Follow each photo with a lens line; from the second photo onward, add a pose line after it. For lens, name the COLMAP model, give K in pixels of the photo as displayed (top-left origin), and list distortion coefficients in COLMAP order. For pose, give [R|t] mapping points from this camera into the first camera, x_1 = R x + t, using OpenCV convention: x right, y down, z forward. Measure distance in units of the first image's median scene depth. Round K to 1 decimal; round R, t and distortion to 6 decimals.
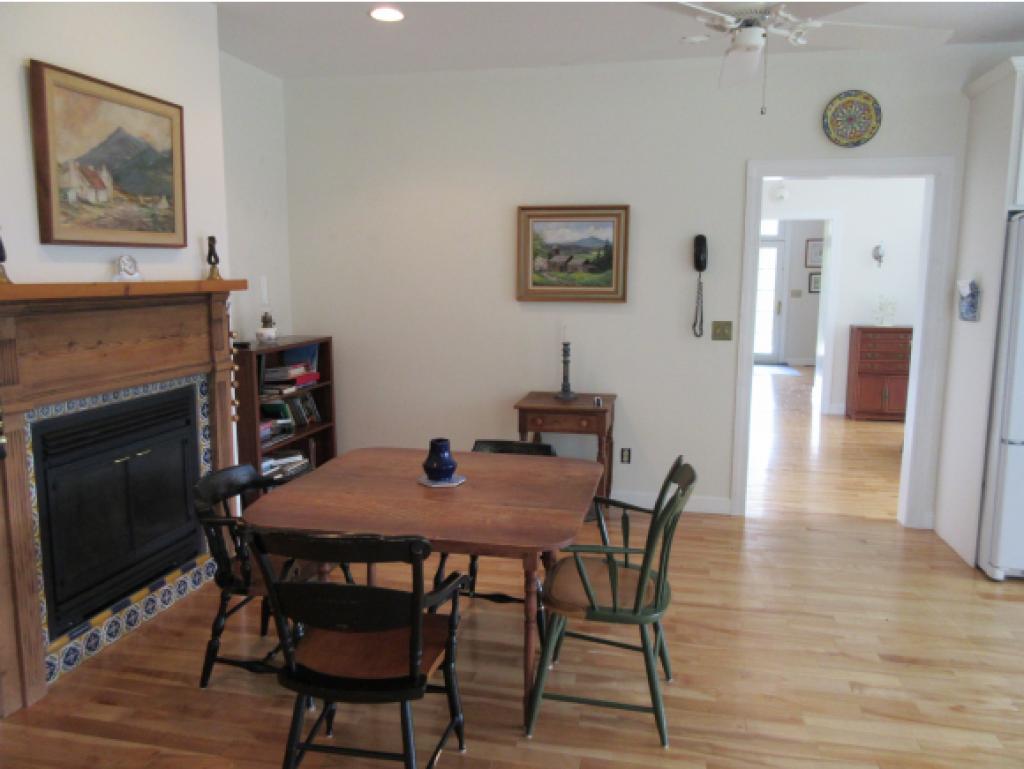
lens RADIAL K [[759.8, 0, 512.0], [0, 759.8, 384.5], [0, 0, 1]] dist [-0.004275, 0.000270]
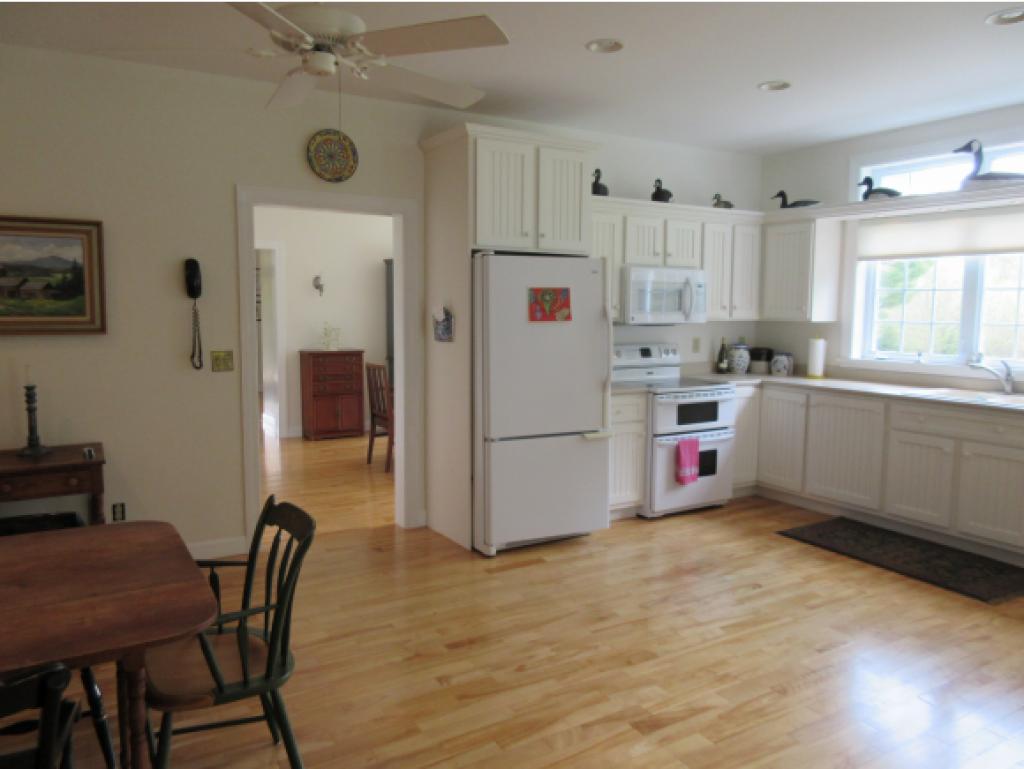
lens RADIAL K [[759.8, 0, 512.0], [0, 759.8, 384.5], [0, 0, 1]] dist [-0.004275, 0.000270]
pose [[0.724685, -0.071503, 0.685360, -0.115726], [0.097438, 0.995241, 0.000804, -0.007756], [-0.682156, 0.066197, 0.728204, 0.072419]]
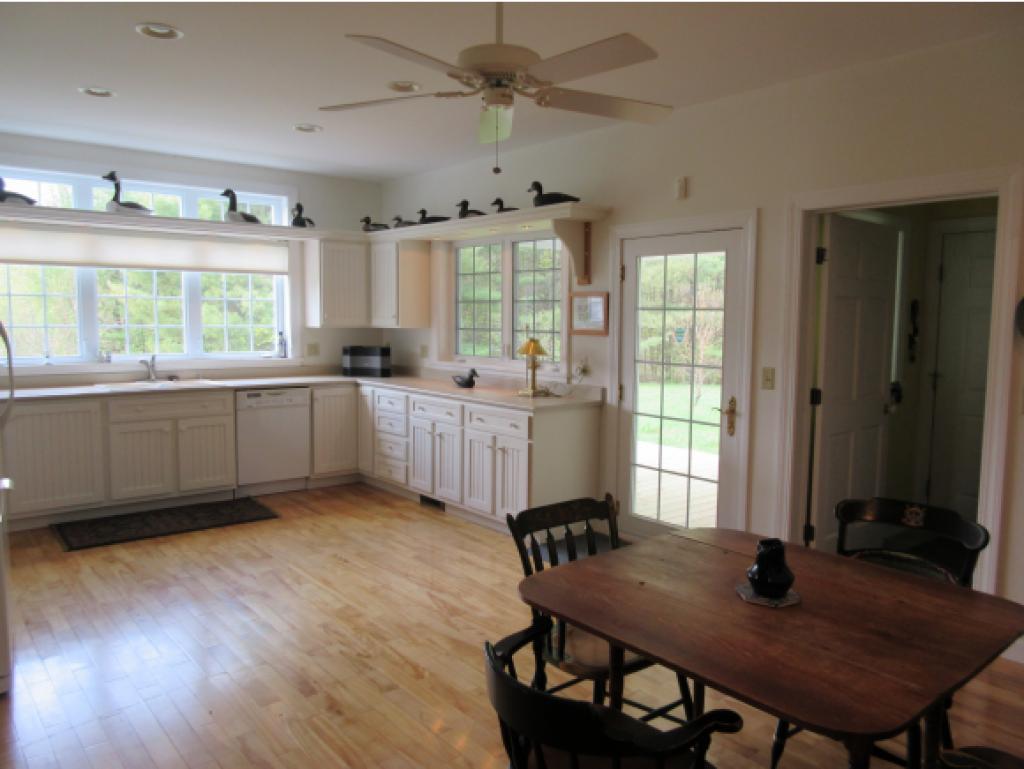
lens RADIAL K [[759.8, 0, 512.0], [0, 759.8, 384.5], [0, 0, 1]] dist [-0.004275, 0.000270]
pose [[-0.788625, -0.070641, 0.610803, -0.206959], [0.077763, 0.973944, 0.213042, -0.158899], [-0.609937, 0.215508, -0.762583, 1.024676]]
